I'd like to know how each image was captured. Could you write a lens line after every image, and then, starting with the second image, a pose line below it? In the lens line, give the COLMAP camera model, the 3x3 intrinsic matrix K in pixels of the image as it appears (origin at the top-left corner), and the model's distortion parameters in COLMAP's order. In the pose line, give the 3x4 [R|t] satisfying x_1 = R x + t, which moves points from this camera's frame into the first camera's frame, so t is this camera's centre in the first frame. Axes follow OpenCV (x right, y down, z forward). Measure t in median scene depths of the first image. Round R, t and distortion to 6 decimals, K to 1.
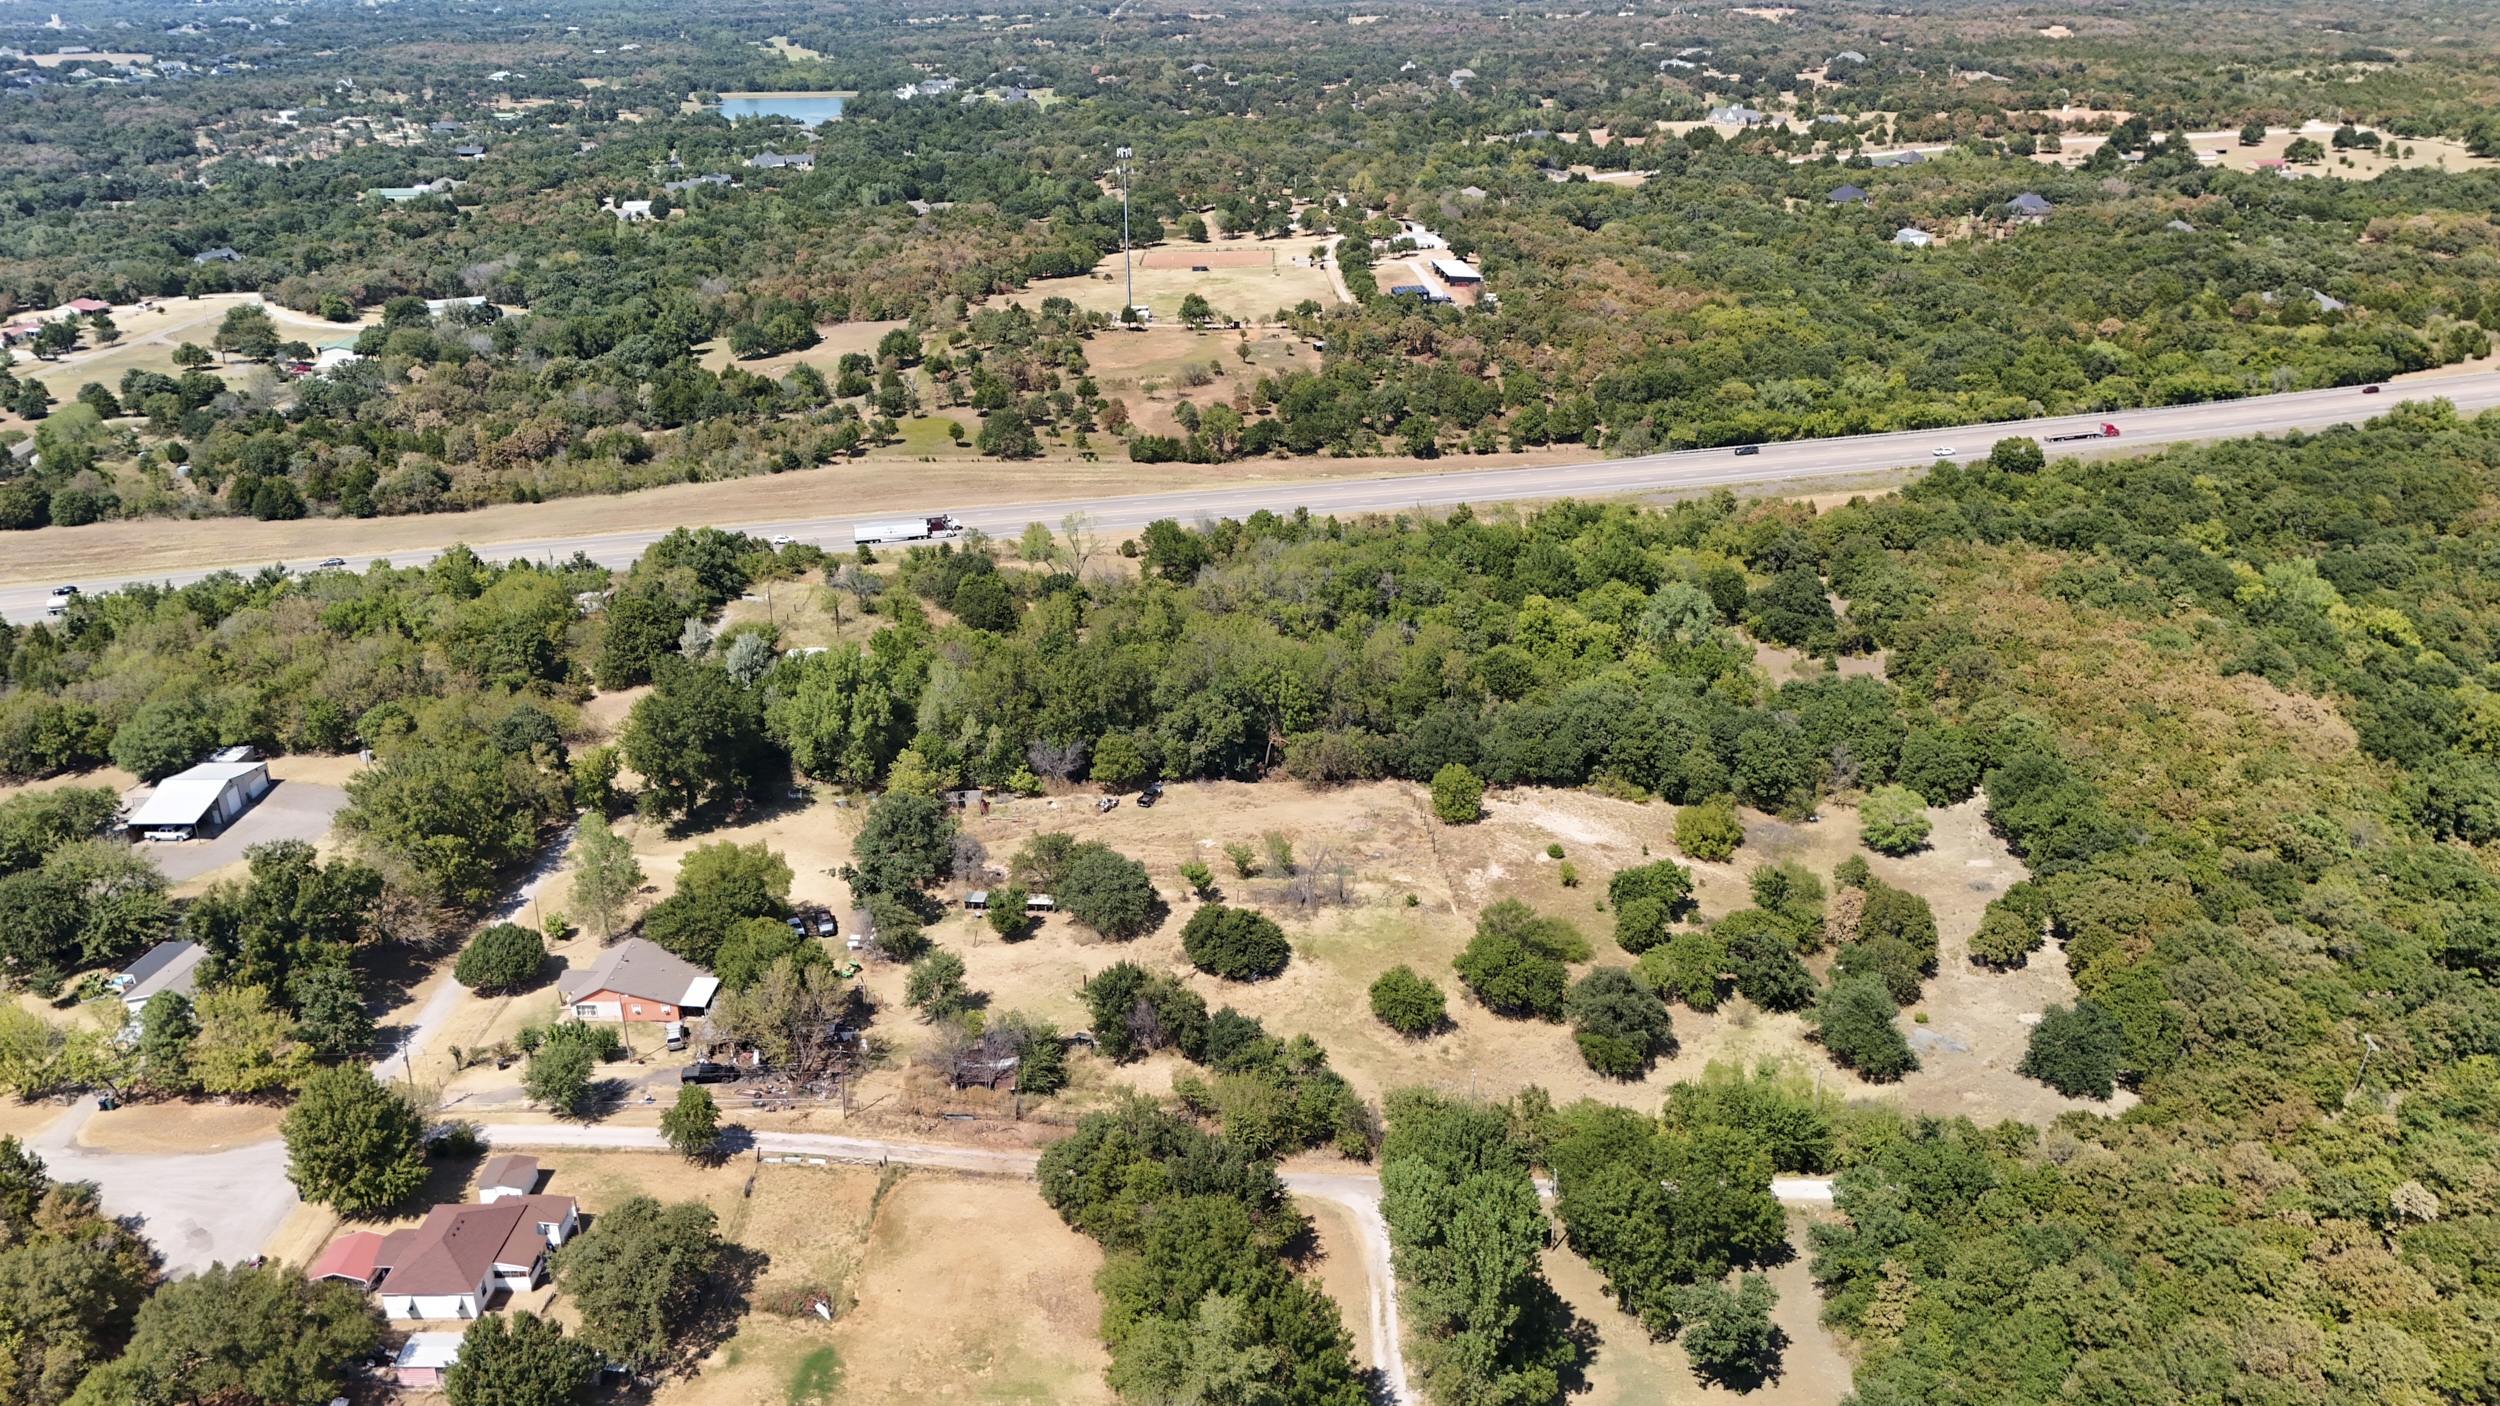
lens RADIAL K [[1833.7, 0, 1242.9], [0, 1833.7, 703.8], [0, 0, 1]] dist [0.075396, -0.078168]
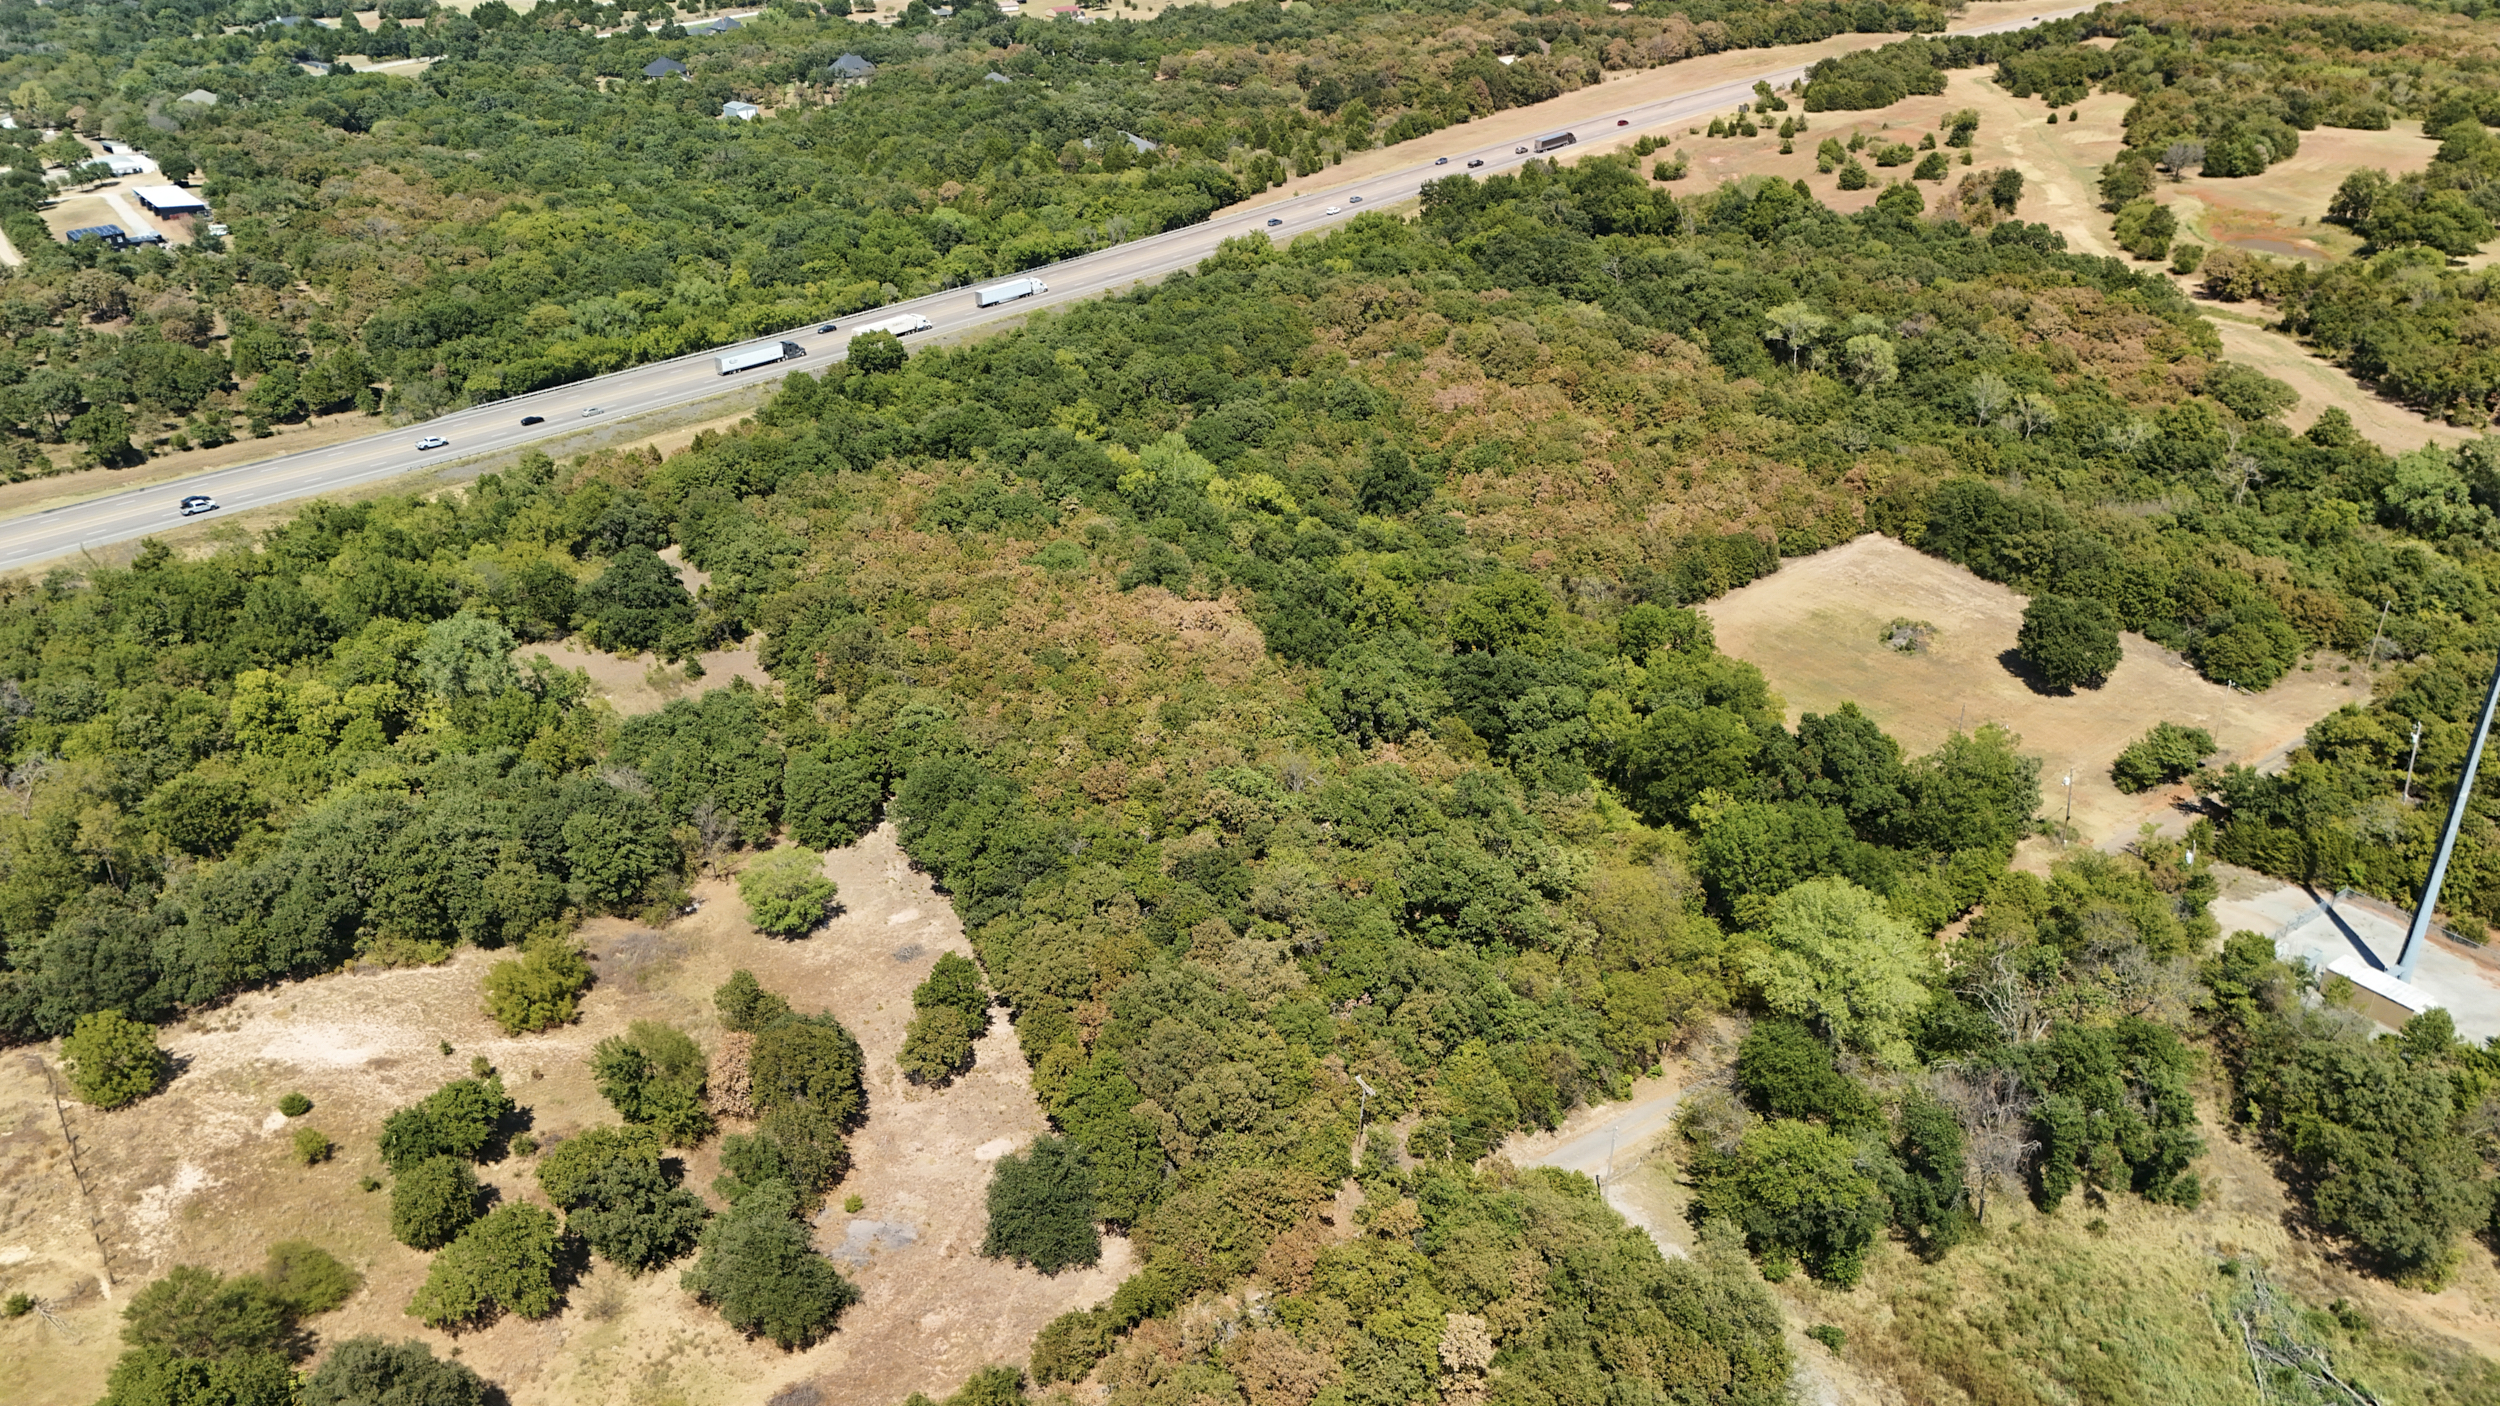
lens RADIAL K [[1847.8, 0, 1250.0], [0, 1847.8, 703.0], [0, 0, 1]] dist [0.061789, -0.061083]
pose [[0.838314, -0.245030, 0.487022, 0.090652], [0.217006, 0.969465, 0.114223, -0.032546], [-0.500138, 0.009932, 0.865889, 0.140086]]
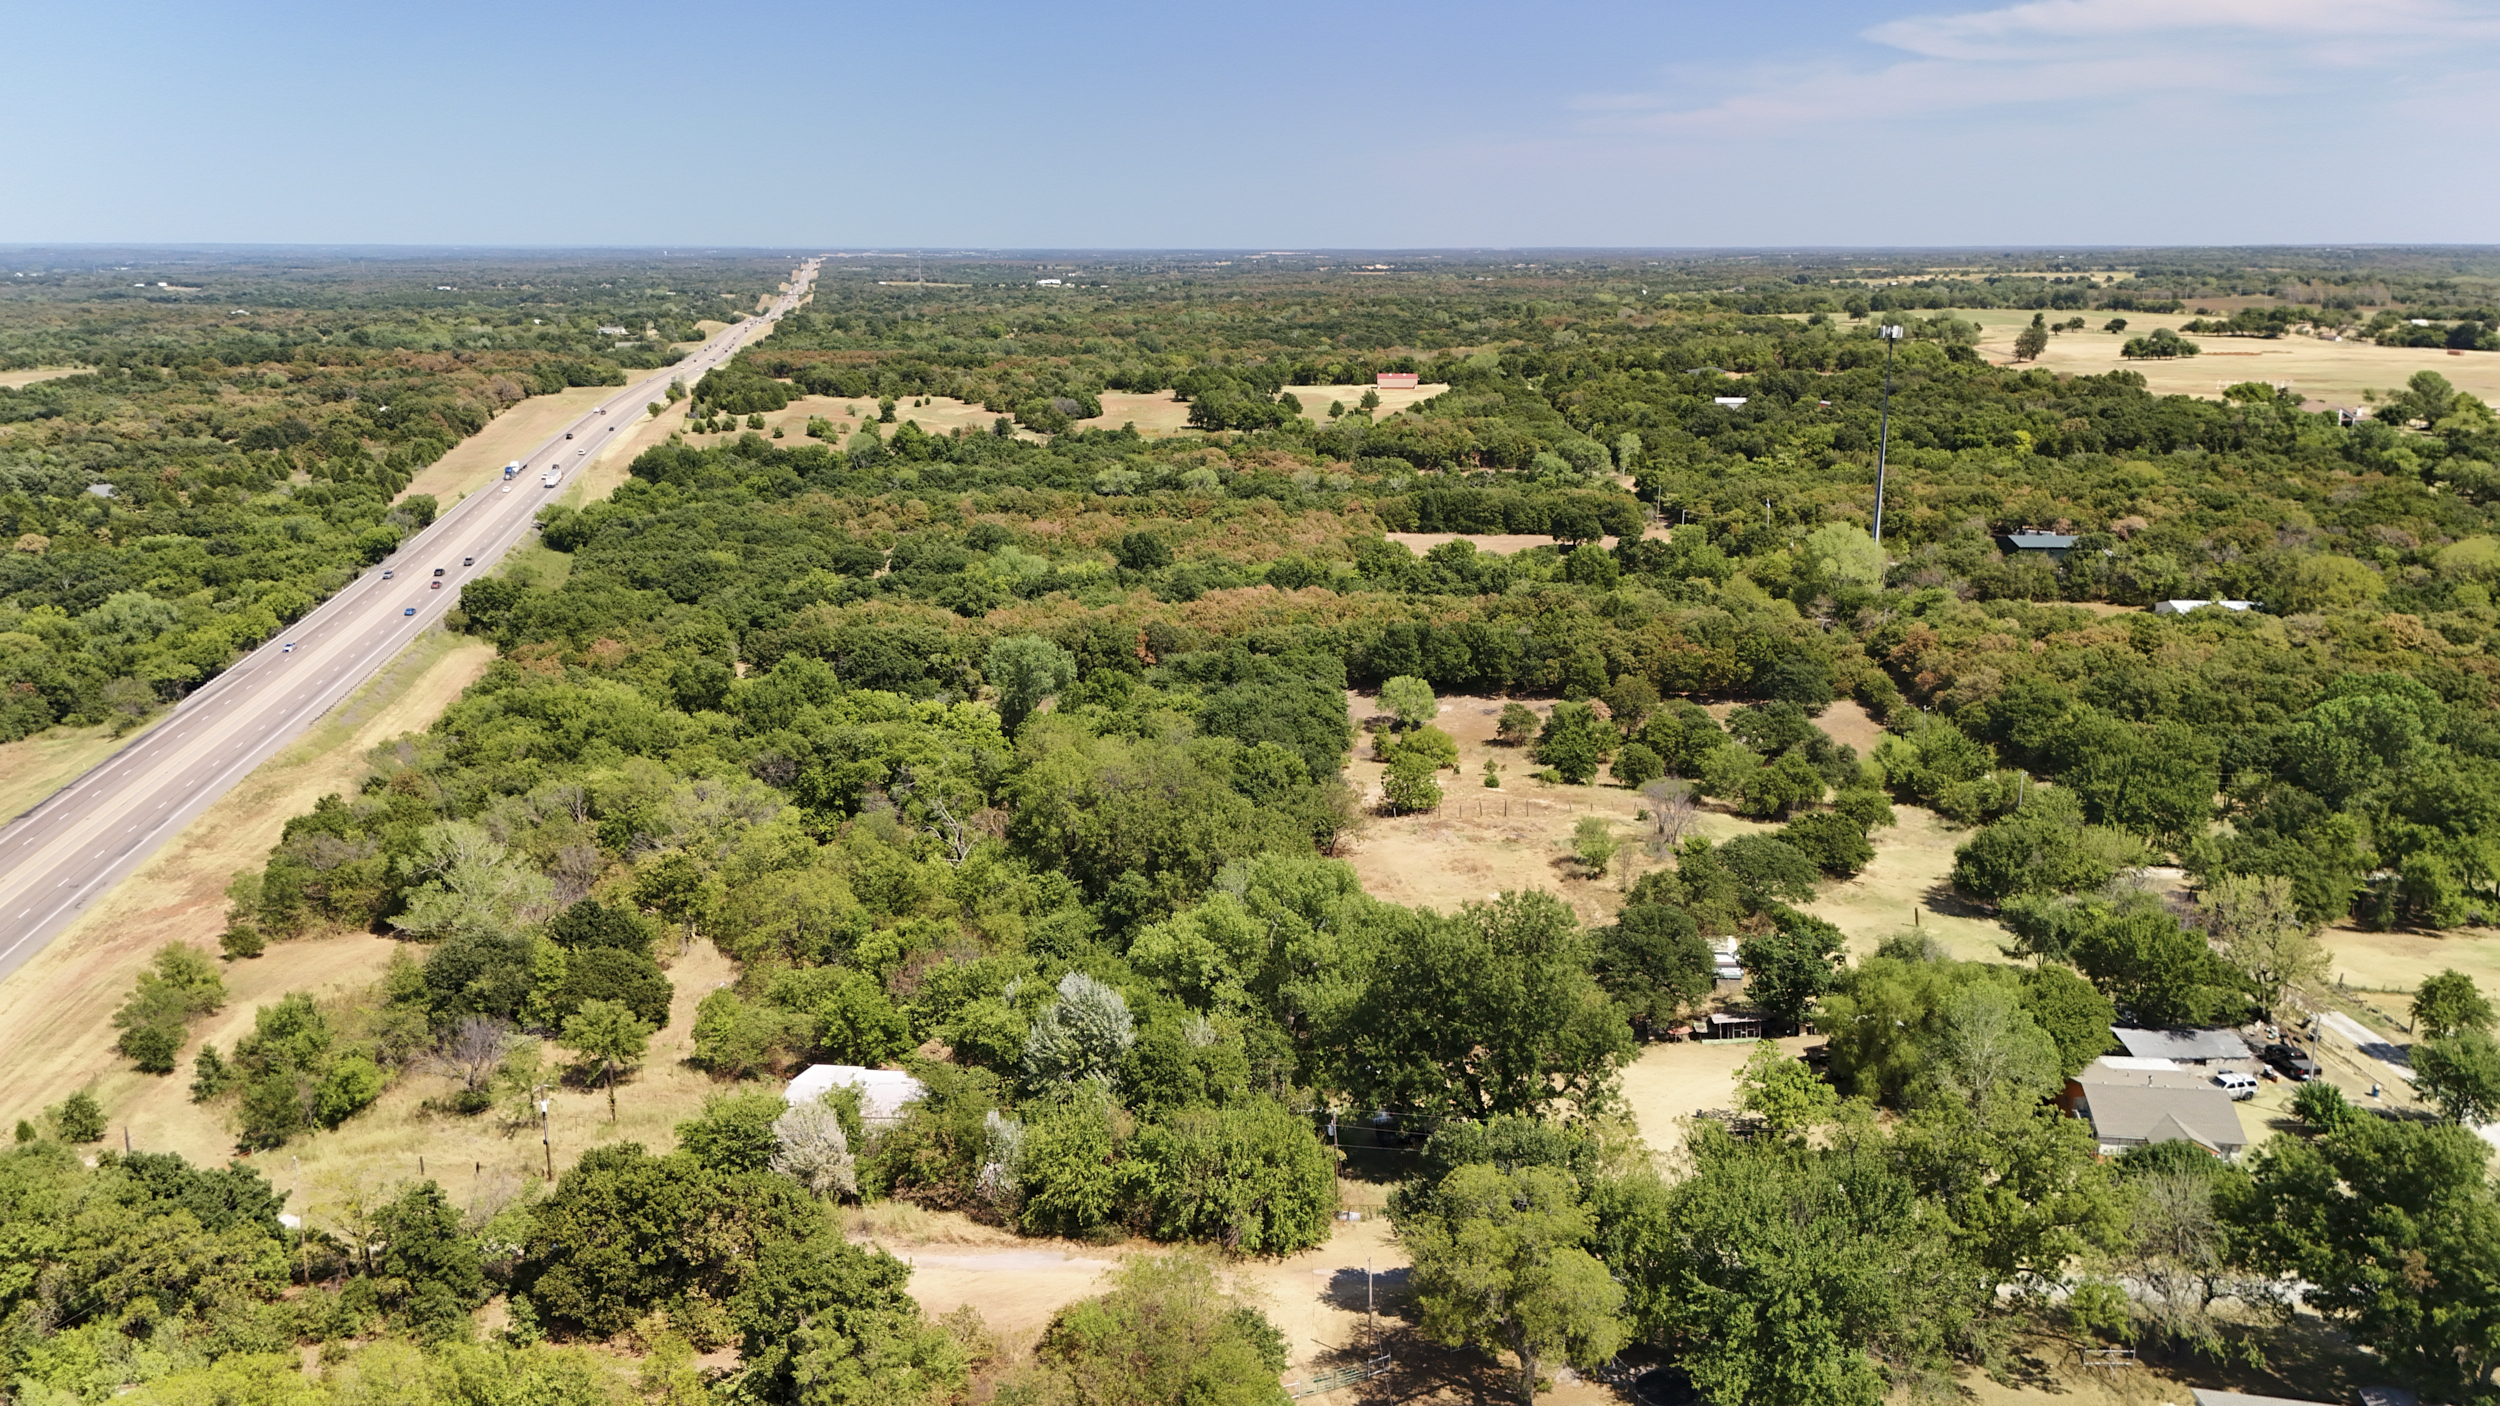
lens RADIAL K [[1890.7, 0, 1241.0], [0, 1890.7, 692.0], [0, 0, 1]] dist [0.072627, -0.068032]
pose [[0.061494, -0.223150, 0.972843, -0.457986], [0.391390, 0.902015, 0.182163, -0.113249], [-0.918168, 0.369559, 0.142807, 0.522977]]
